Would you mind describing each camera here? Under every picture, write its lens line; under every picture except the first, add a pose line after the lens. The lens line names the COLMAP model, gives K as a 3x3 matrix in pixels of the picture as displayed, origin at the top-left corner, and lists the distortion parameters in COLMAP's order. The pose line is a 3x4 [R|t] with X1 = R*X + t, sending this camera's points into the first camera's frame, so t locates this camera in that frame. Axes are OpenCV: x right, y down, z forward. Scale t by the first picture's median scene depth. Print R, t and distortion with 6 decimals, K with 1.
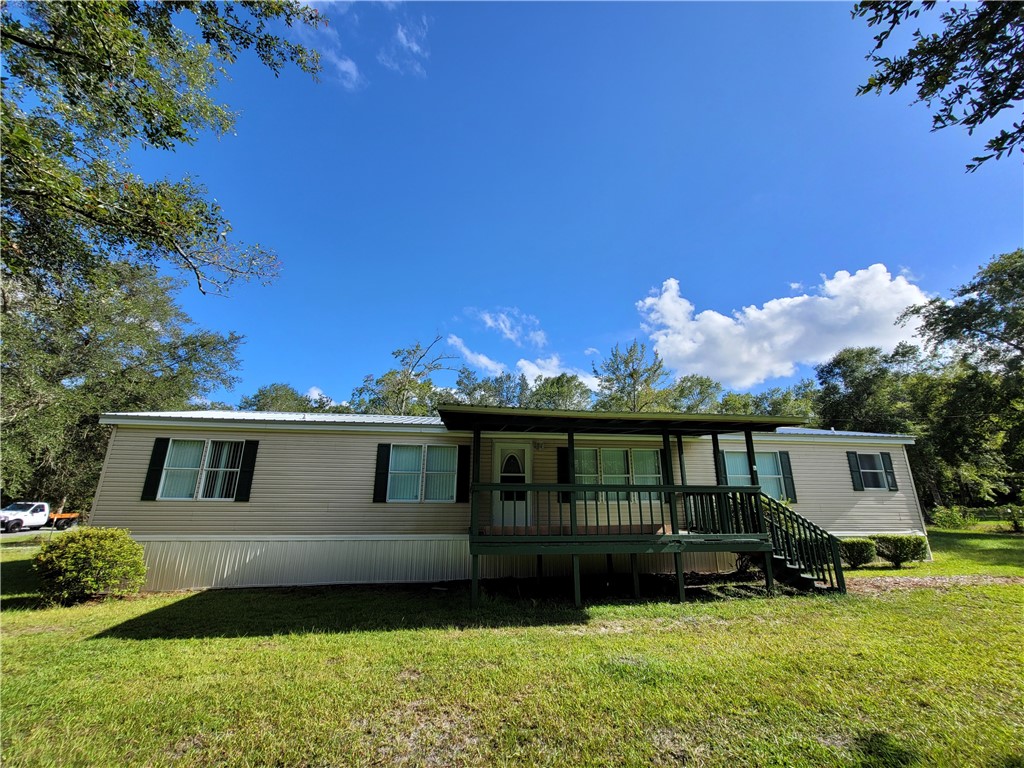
lens RADIAL K [[405.7, 0, 512.0], [0, 405.7, 384.0], [0, 0, 1]] dist [-0.000159, 0.000004]
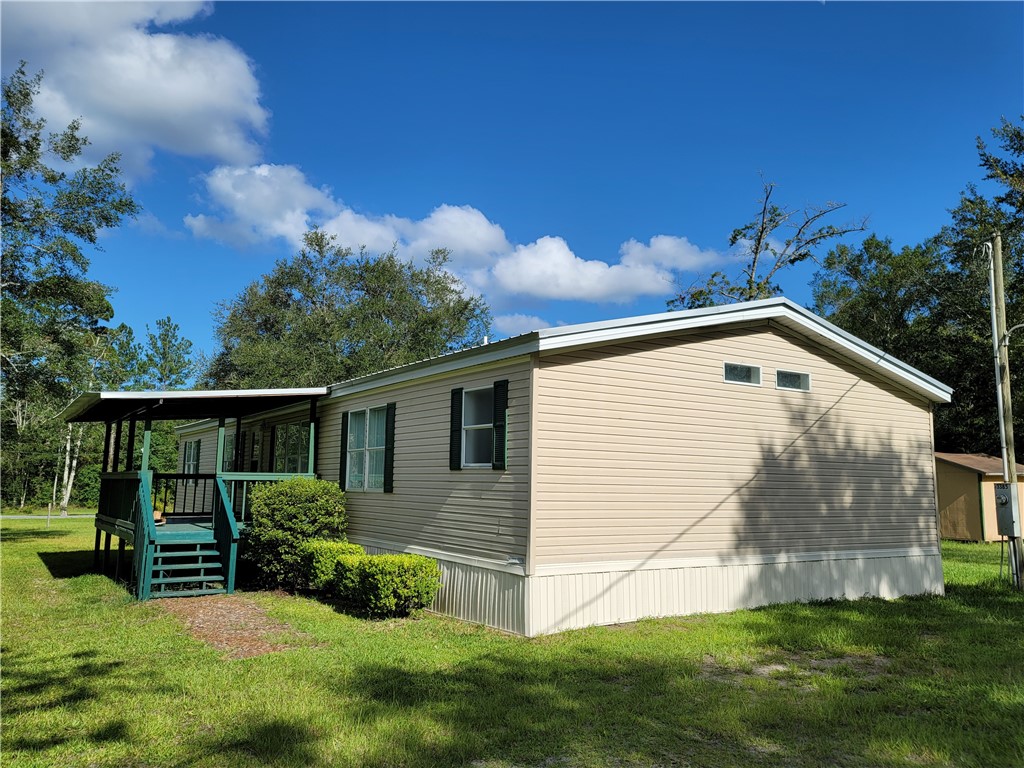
lens RADIAL K [[767.1, 0, 512.0], [0, 767.1, 384.0], [0, 0, 1]] dist [0.052840, 0.002935]
pose [[0.454190, -0.115872, -0.883338, 1.887094], [0.236160, 0.971696, -0.006035, 0.206841], [0.859034, -0.205868, 0.468699, 0.728097]]
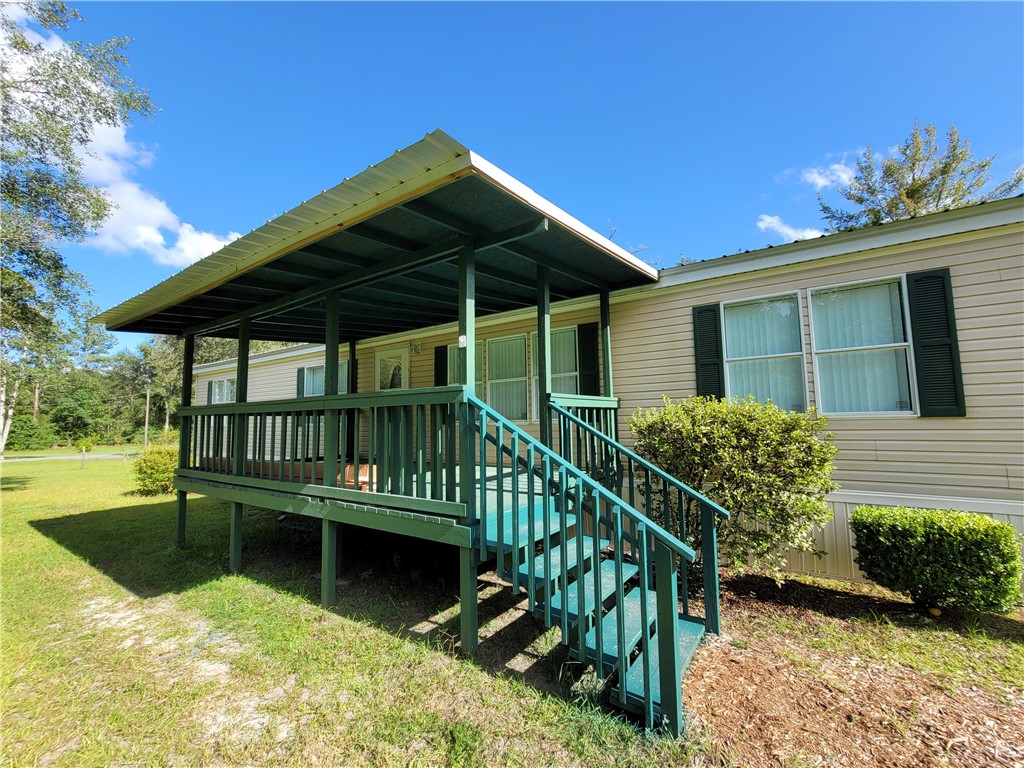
lens RADIAL K [[419.9, 0, 512.0], [0, 419.9, 384.0], [0, 0, 1]] dist [0.000590, 0.000050]
pose [[0.756475, -0.075130, -0.649693, 0.654876], [0.202782, 0.971369, 0.123781, 0.158677], [0.621792, -0.225383, 0.750051, 0.555368]]
